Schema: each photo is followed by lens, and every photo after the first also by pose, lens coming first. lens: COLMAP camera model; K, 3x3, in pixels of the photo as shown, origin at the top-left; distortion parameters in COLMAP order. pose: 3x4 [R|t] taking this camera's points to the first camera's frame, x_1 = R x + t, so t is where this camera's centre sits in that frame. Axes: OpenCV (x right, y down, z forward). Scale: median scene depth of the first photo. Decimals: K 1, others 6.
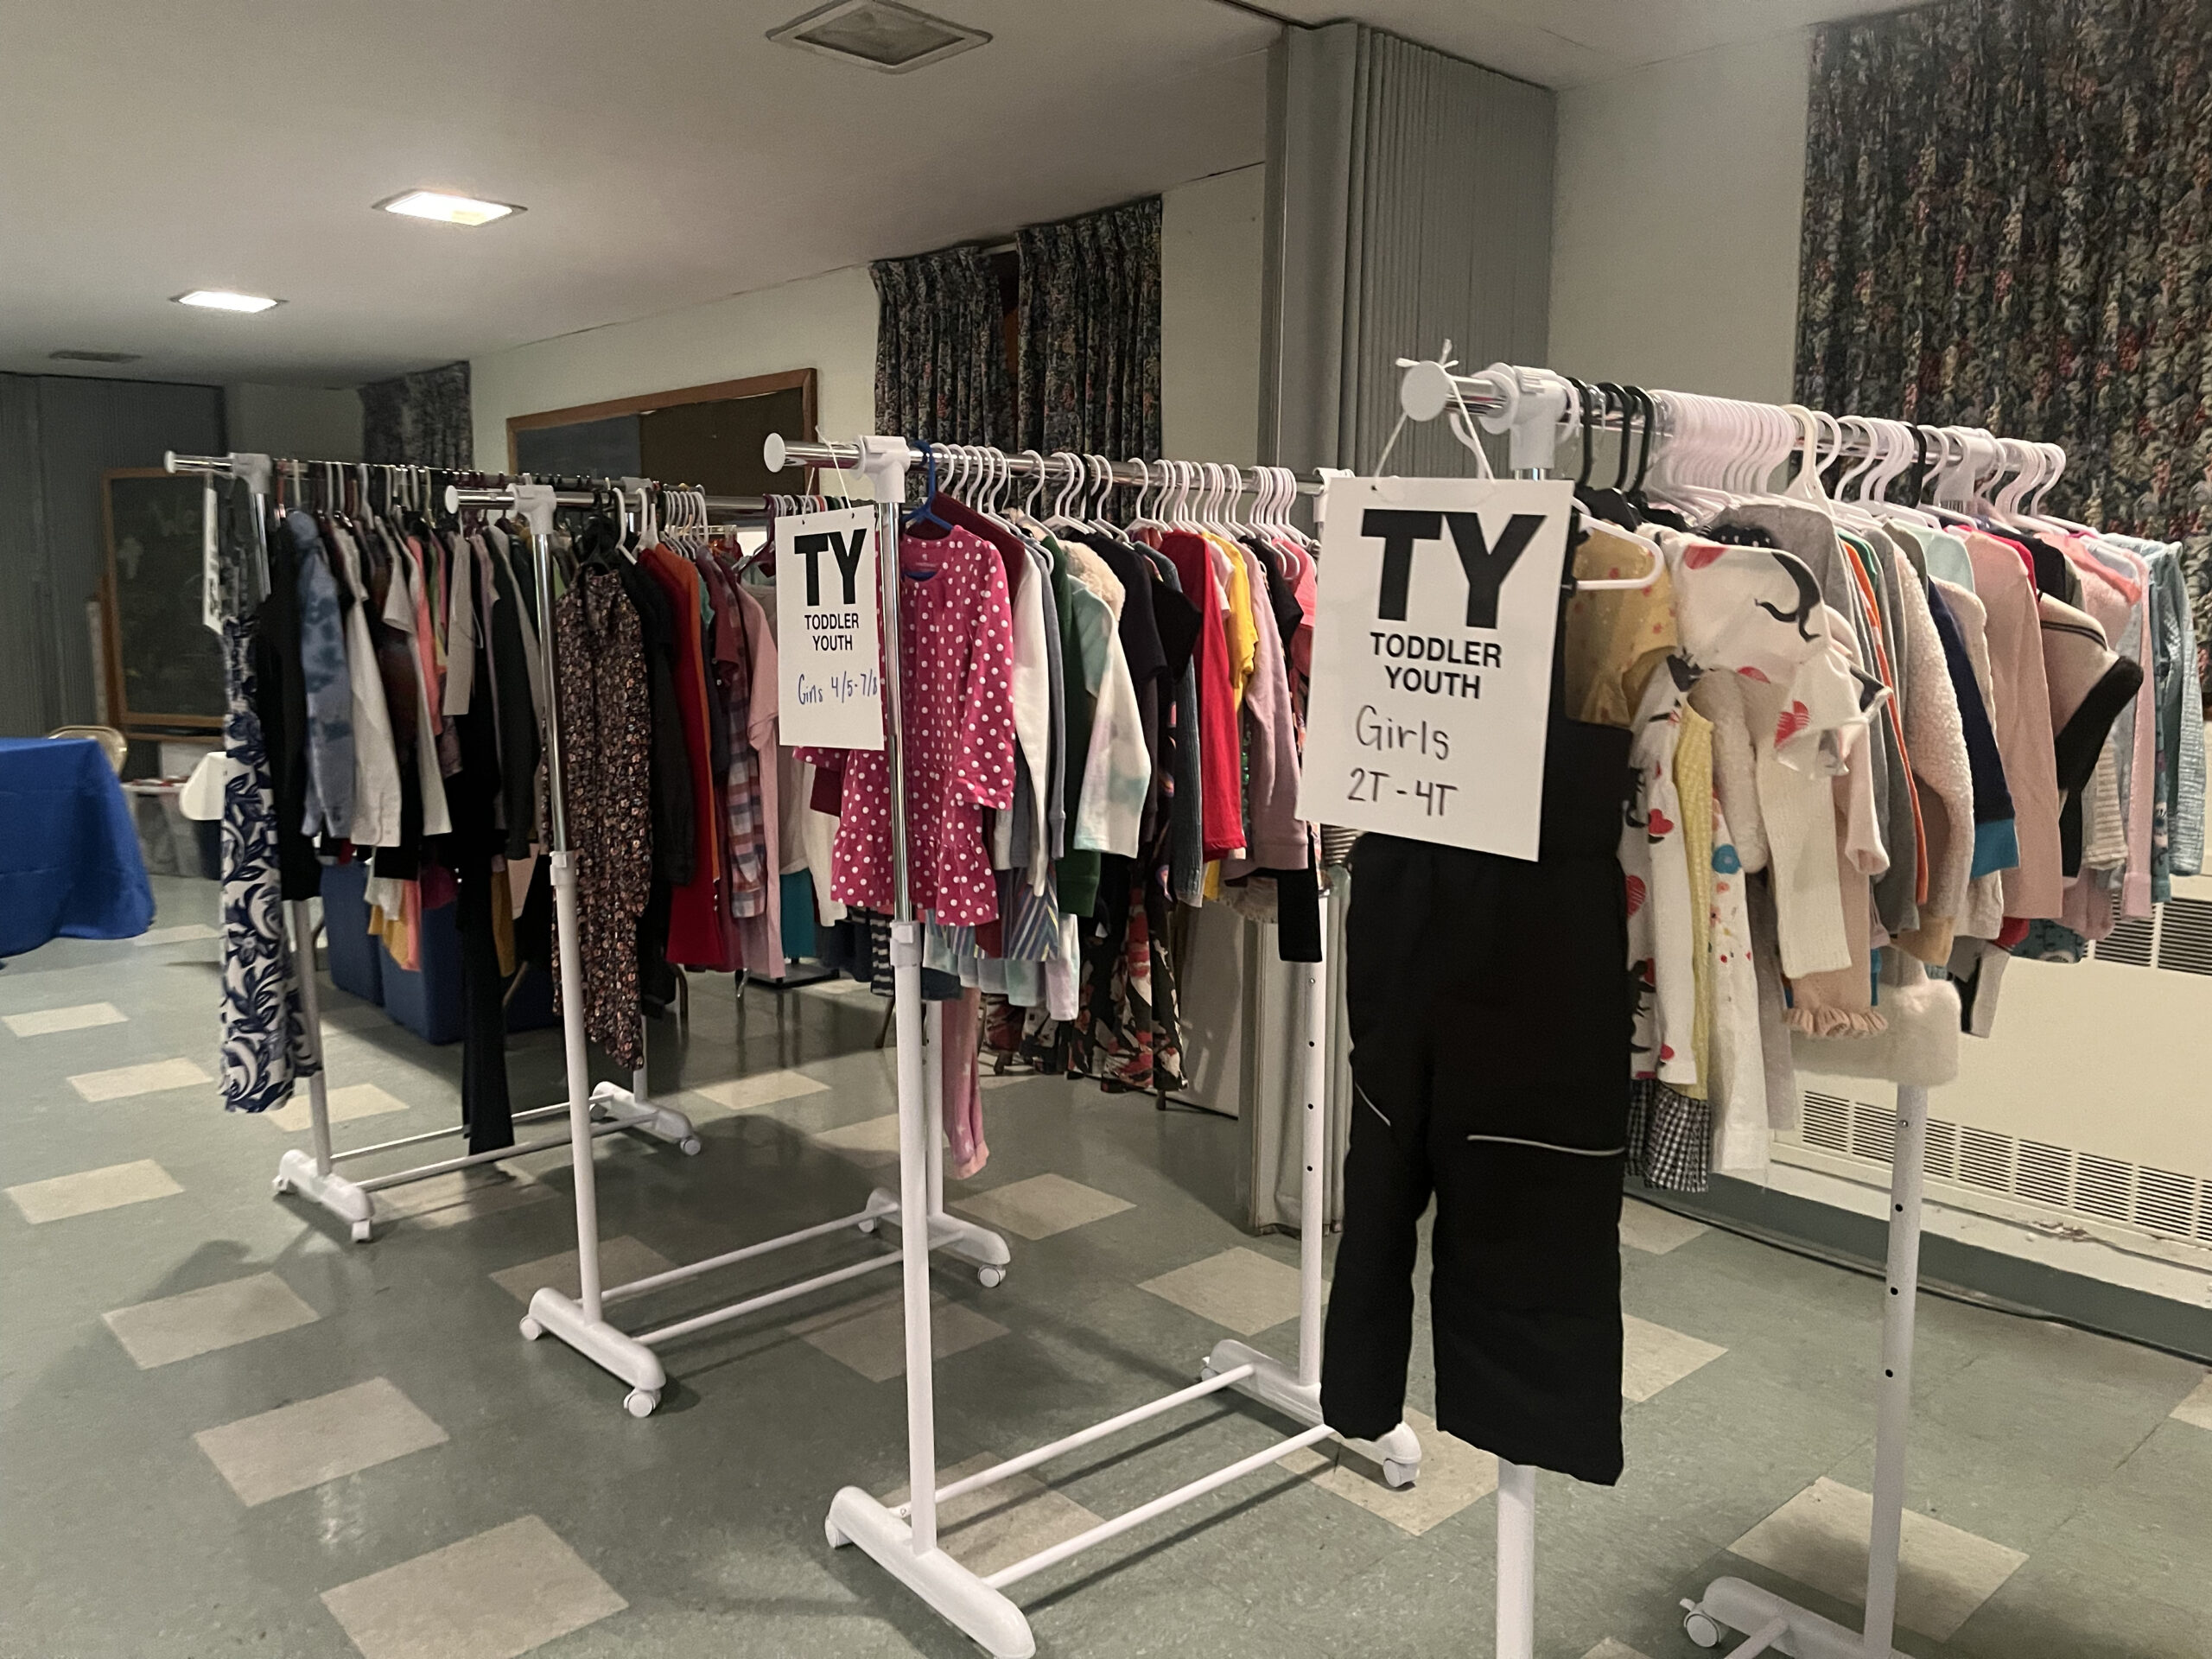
lens RADIAL K [[1681.1, 0, 1088.2], [0, 1681.1, 827.2], [0, 0, 1]] dist [0.051477, -0.072472]
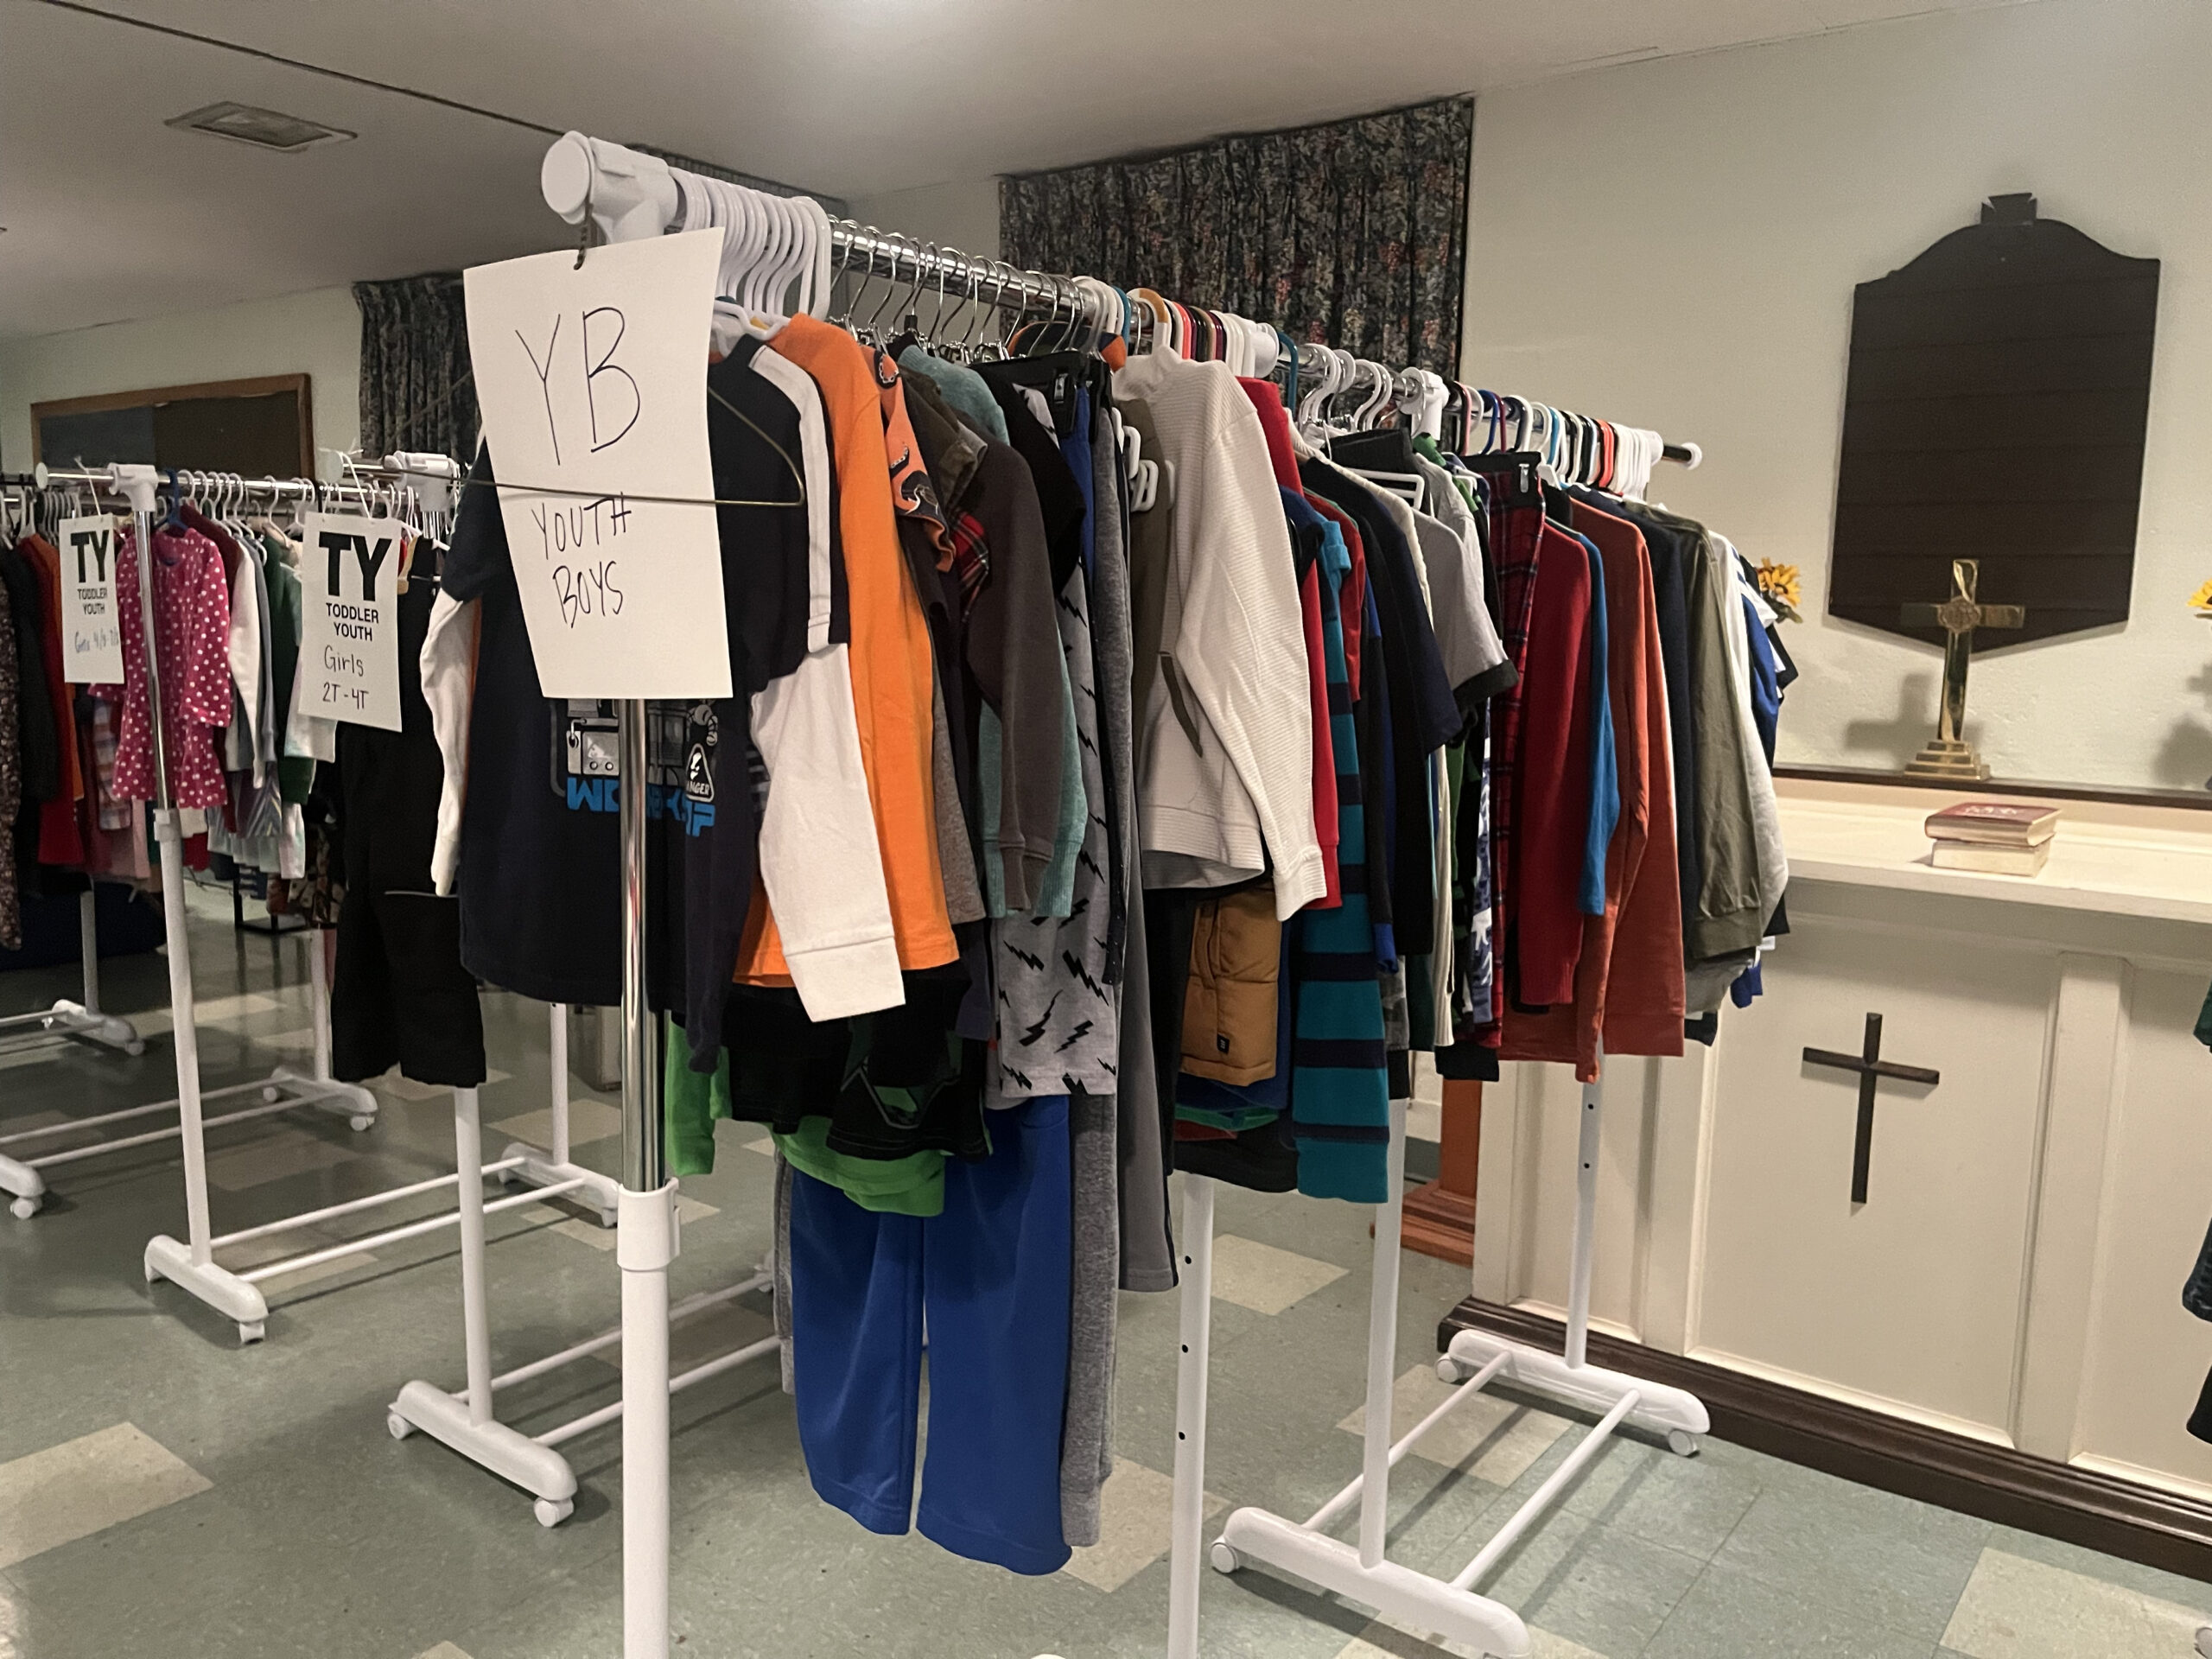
lens RADIAL K [[1681.1, 0, 1107.9], [0, 1681.1, 828.2], [0, 0, 1]] dist [0.051477, -0.072472]
pose [[0.981715, -0.006897, 0.190232, 0.278889], [0.006405, 0.999974, 0.003203, 0.051464], [-0.190249, -0.001926, 0.981734, -0.383509]]
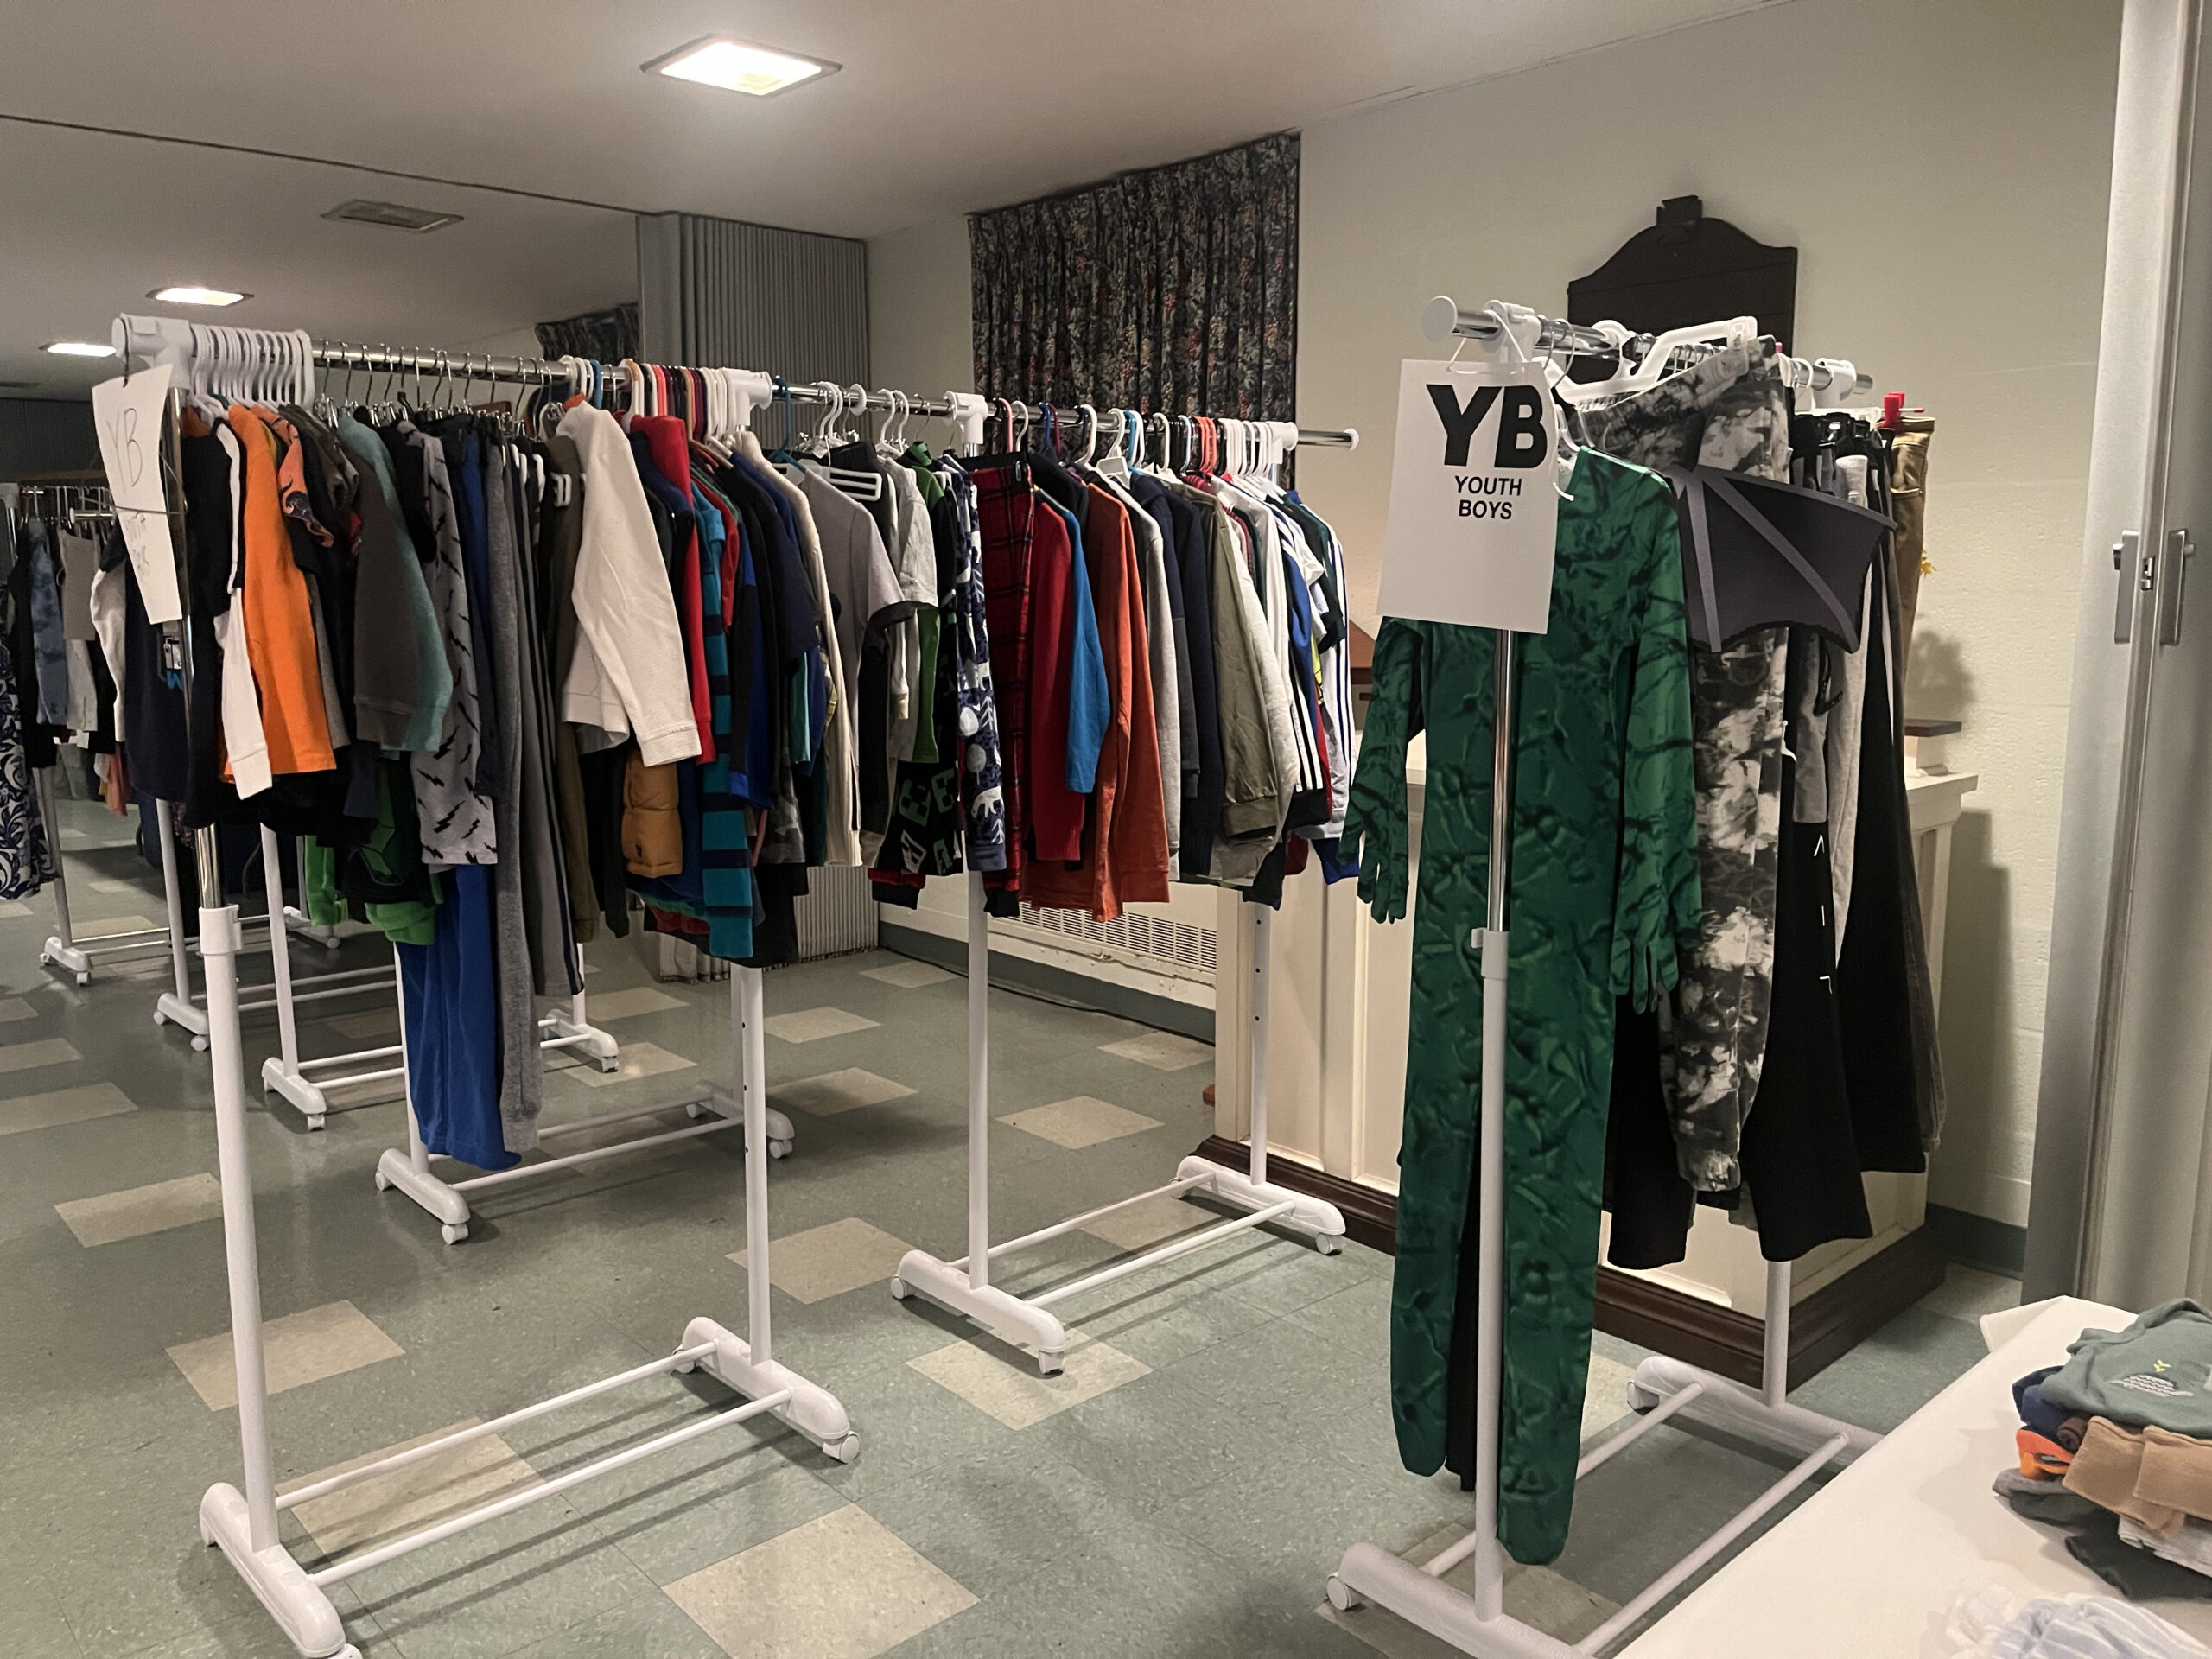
lens RADIAL K [[1681.1, 0, 1108.1], [0, 1681.1, 824.4], [0, 0, 1]] dist [0.051477, -0.072472]
pose [[0.999987, -0.003701, -0.003554, 0.622379], [0.003740, 0.999932, 0.011035, 0.097376], [0.003513, -0.011049, 0.999933, -0.669142]]
